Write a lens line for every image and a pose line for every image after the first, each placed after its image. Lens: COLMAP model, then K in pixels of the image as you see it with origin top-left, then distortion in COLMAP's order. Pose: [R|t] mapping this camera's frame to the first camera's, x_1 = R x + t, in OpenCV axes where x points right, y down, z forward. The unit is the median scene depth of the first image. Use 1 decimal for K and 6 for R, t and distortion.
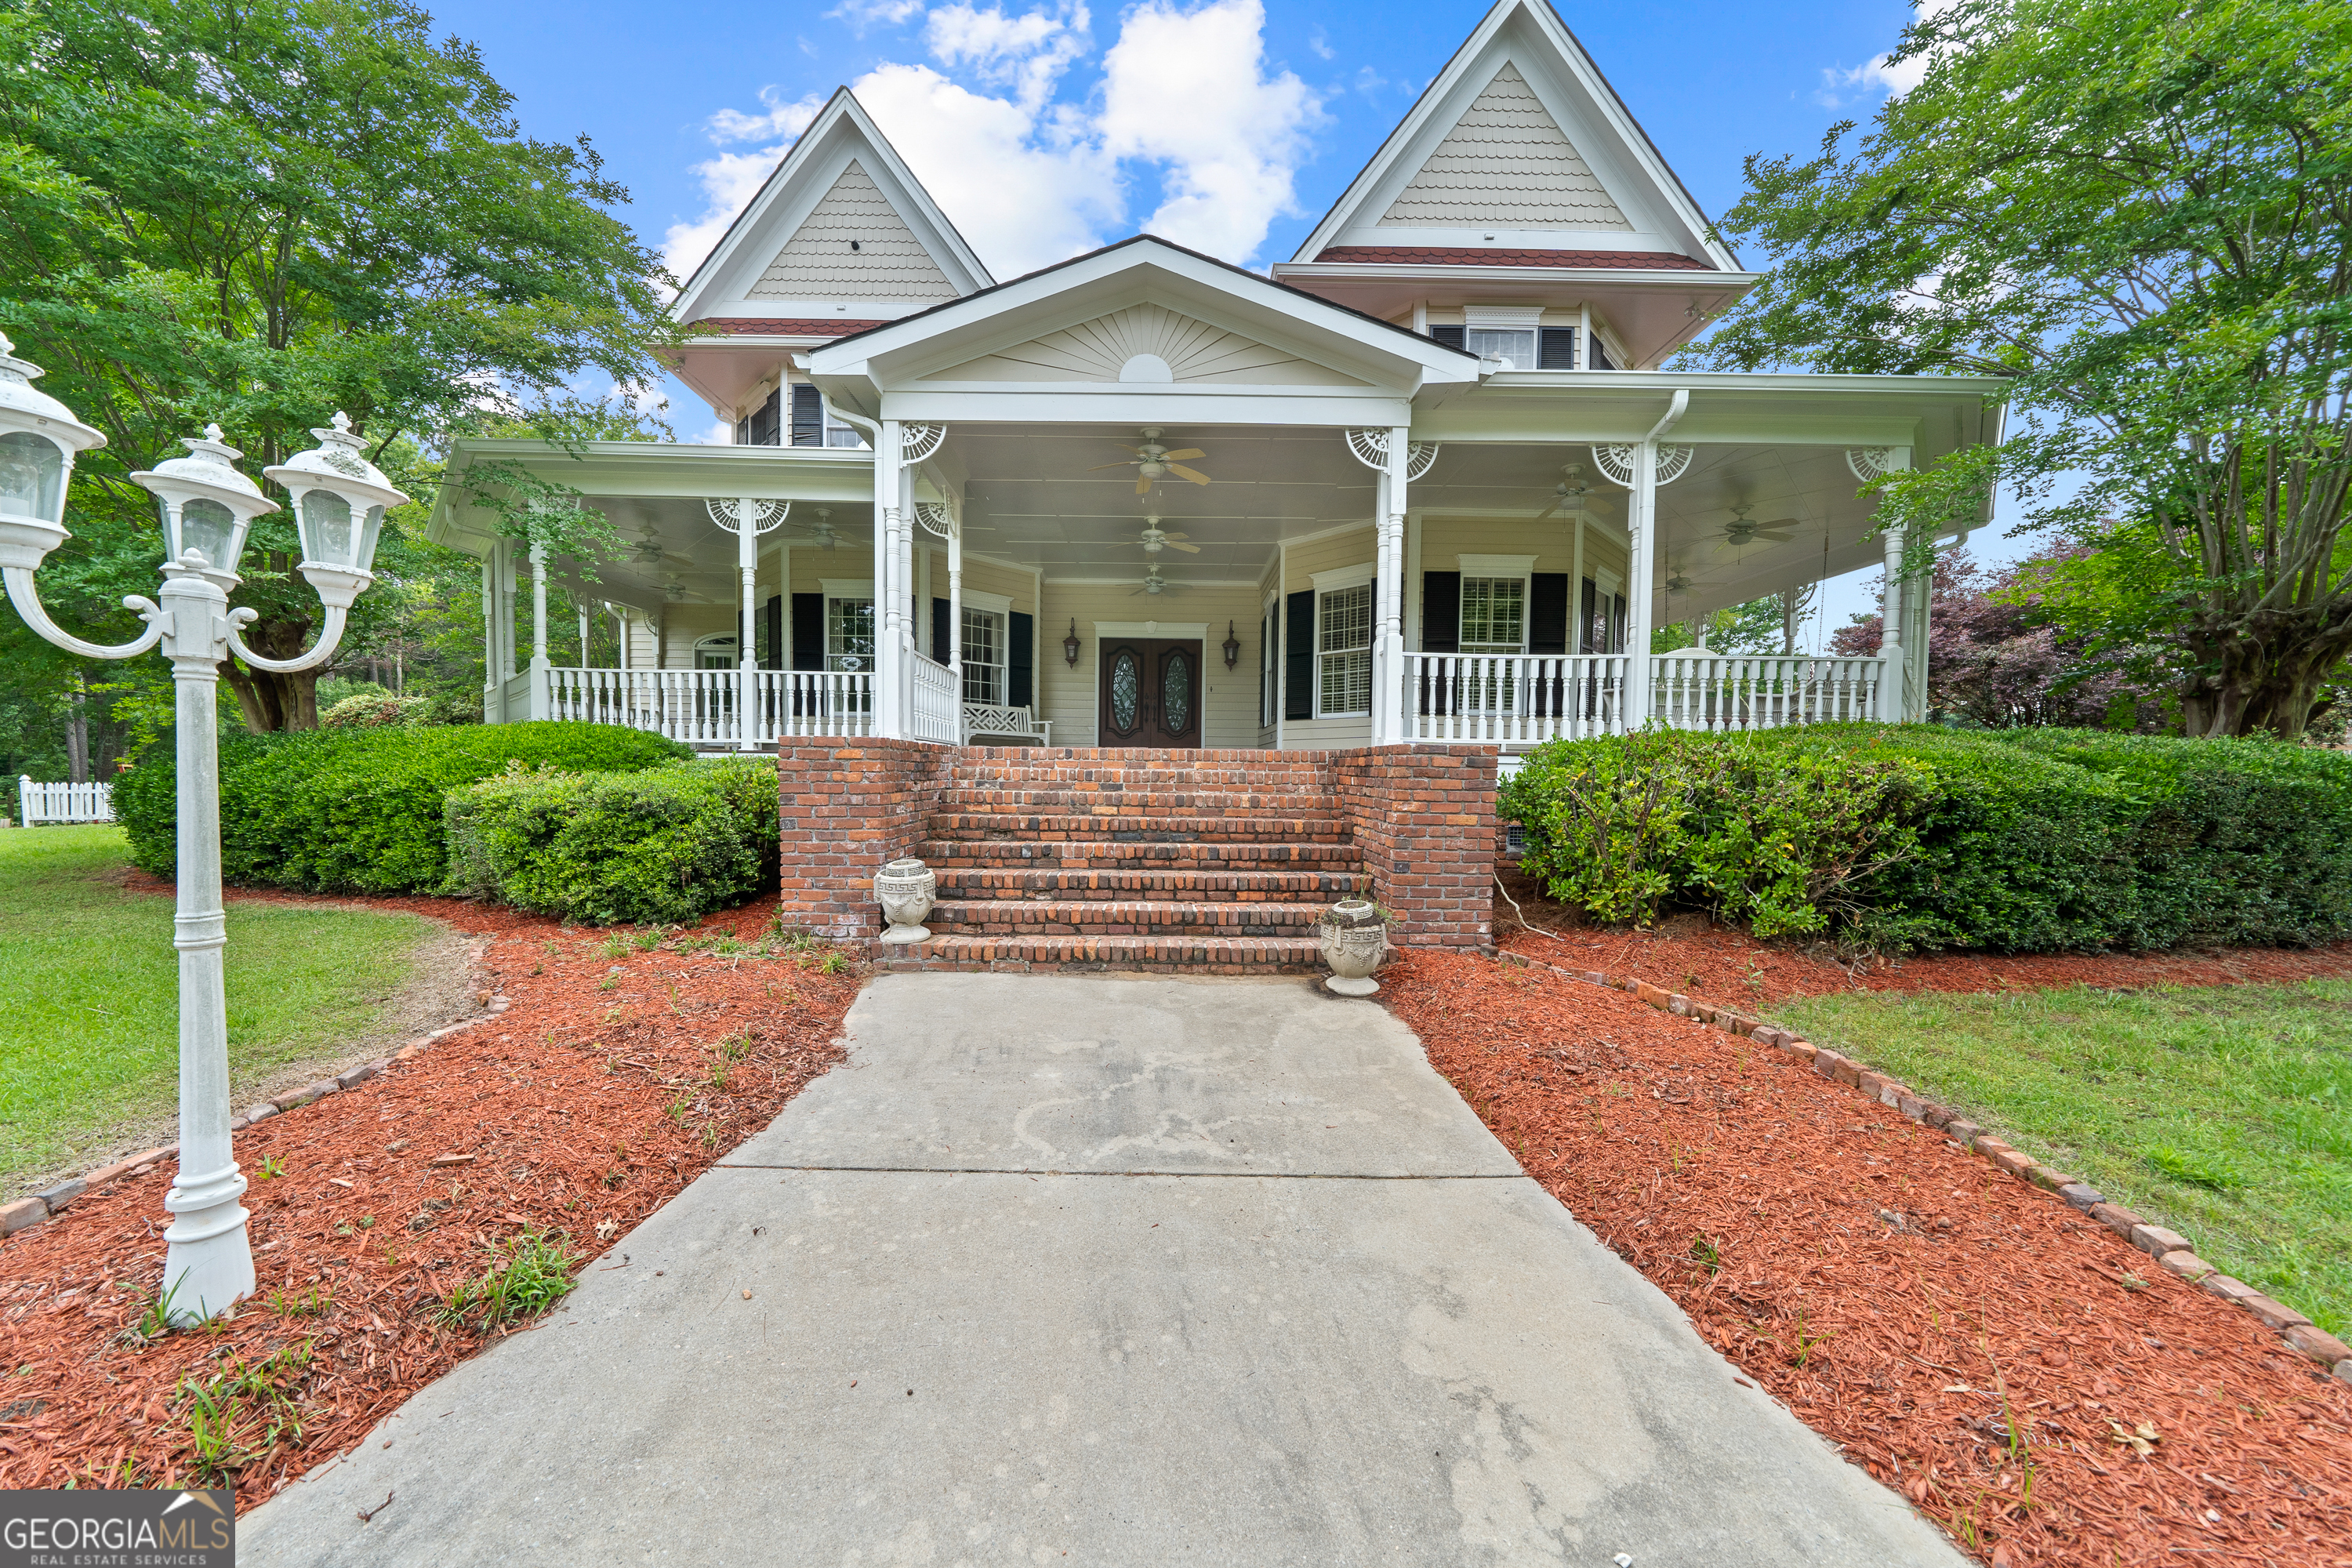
lens RADIAL K [[795.7, 0, 1172.1], [0, 795.7, 801.2], [0, 0, 1]] dist [-0.003476, -0.000076]
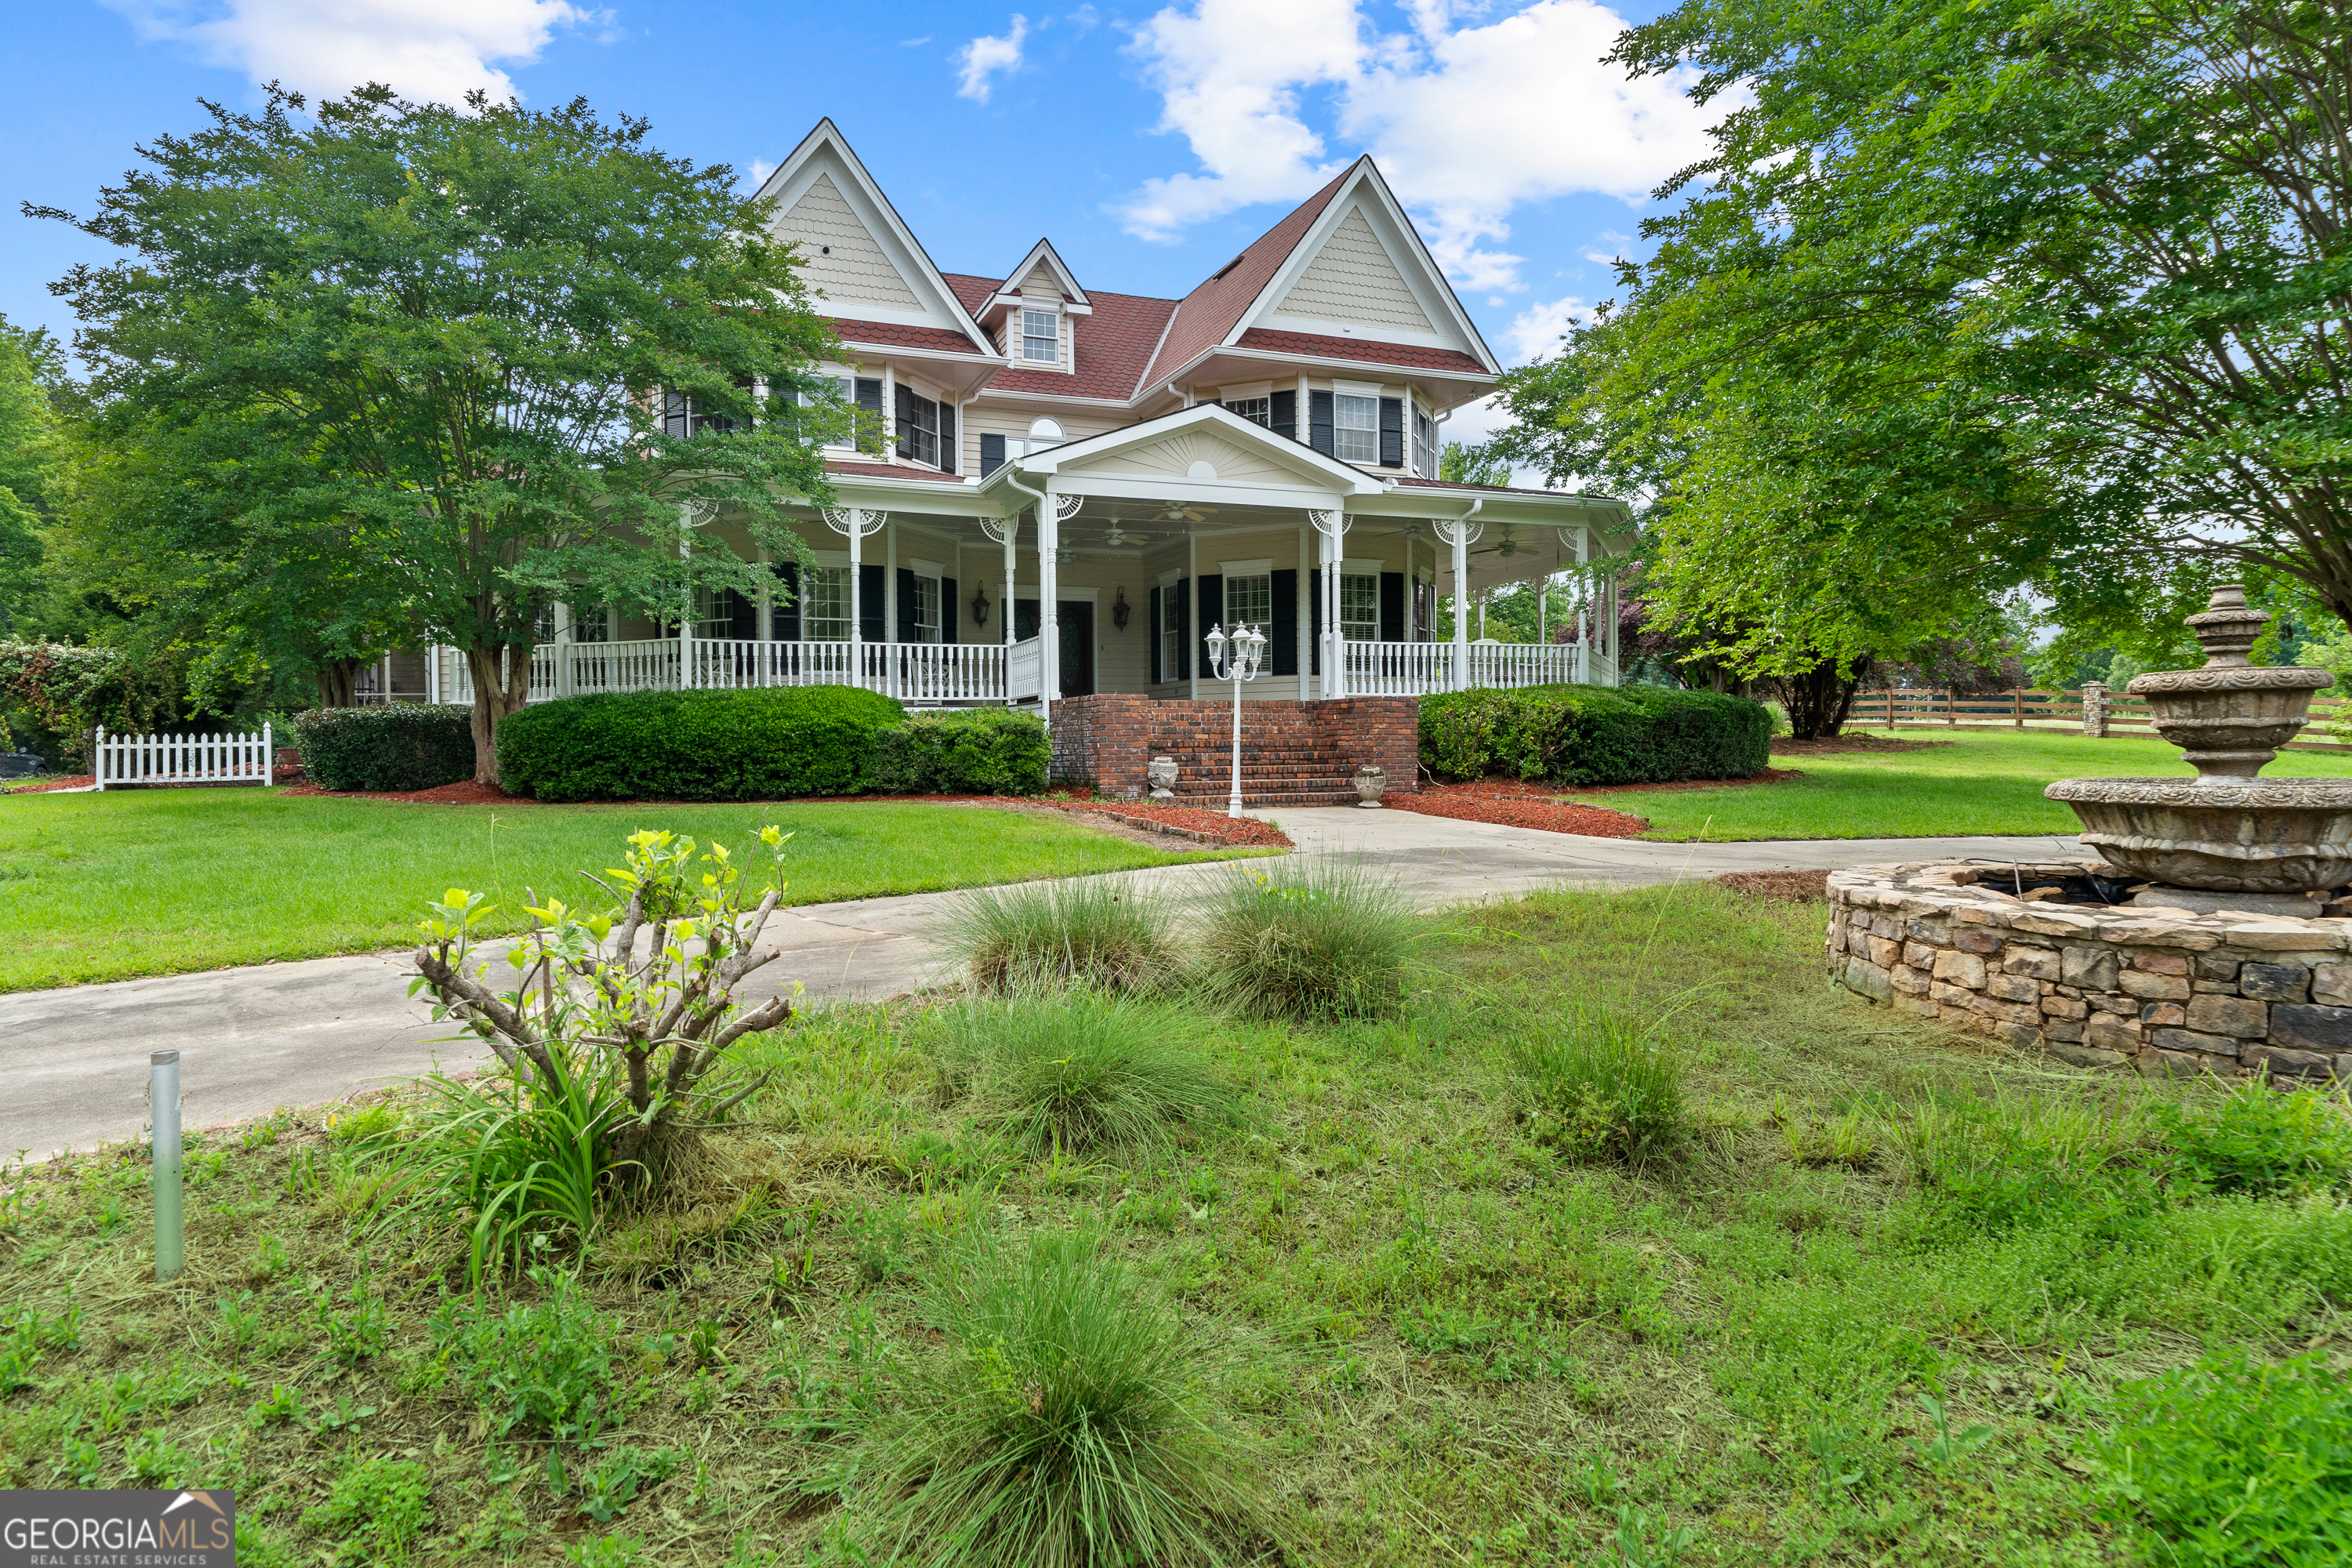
lens RADIAL K [[1380.9, 0, 1175.8], [0, 1380.9, 771.7], [0, 0, 1]] dist [0.008702, 0.000769]
pose [[0.927591, -0.028373, 0.372518, -1.165459], [0.035581, 0.999289, -0.012486, 0.114260], [-0.371899, 0.024836, 0.927941, -1.618341]]
